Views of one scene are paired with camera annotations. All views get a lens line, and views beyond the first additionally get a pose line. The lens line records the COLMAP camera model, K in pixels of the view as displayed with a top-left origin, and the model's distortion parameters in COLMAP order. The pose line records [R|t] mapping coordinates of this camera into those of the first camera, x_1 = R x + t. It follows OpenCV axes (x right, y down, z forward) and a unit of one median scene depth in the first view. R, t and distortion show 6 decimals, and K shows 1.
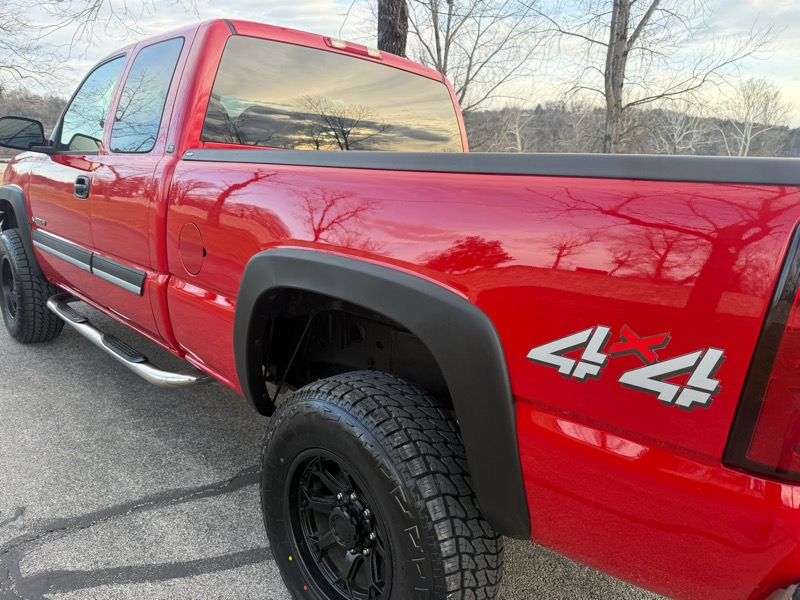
lens RADIAL K [[573.8, 0, 401.8], [0, 573.8, 298.8], [0, 0, 1]] dist [0.000942, -0.003673]
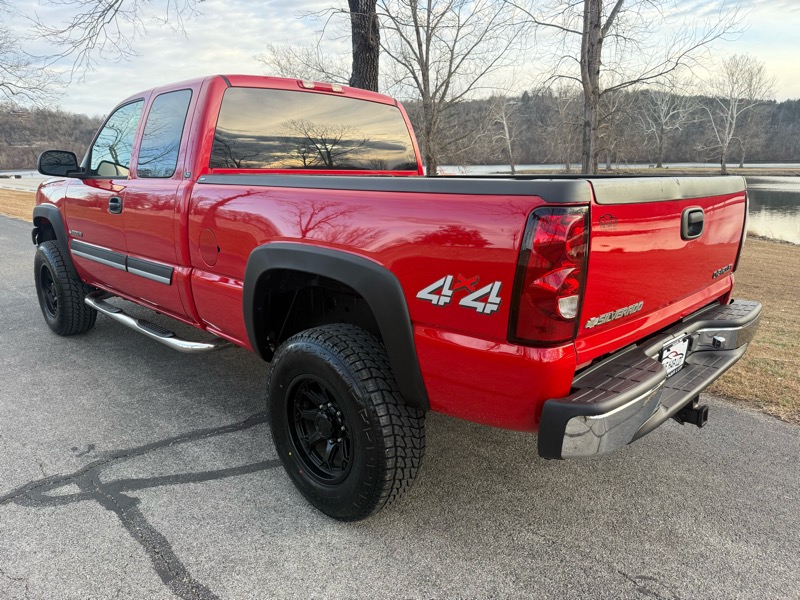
lens RADIAL K [[570.1, 0, 404.6], [0, 570.1, 297.0], [0, 0, 1]] dist [0.029221, -0.035654]
pose [[0.998588, -0.052200, 0.009864, 0.075950], [0.052115, 0.998603, 0.008691, 0.038828], [-0.010304, -0.008165, 0.999914, -0.336168]]
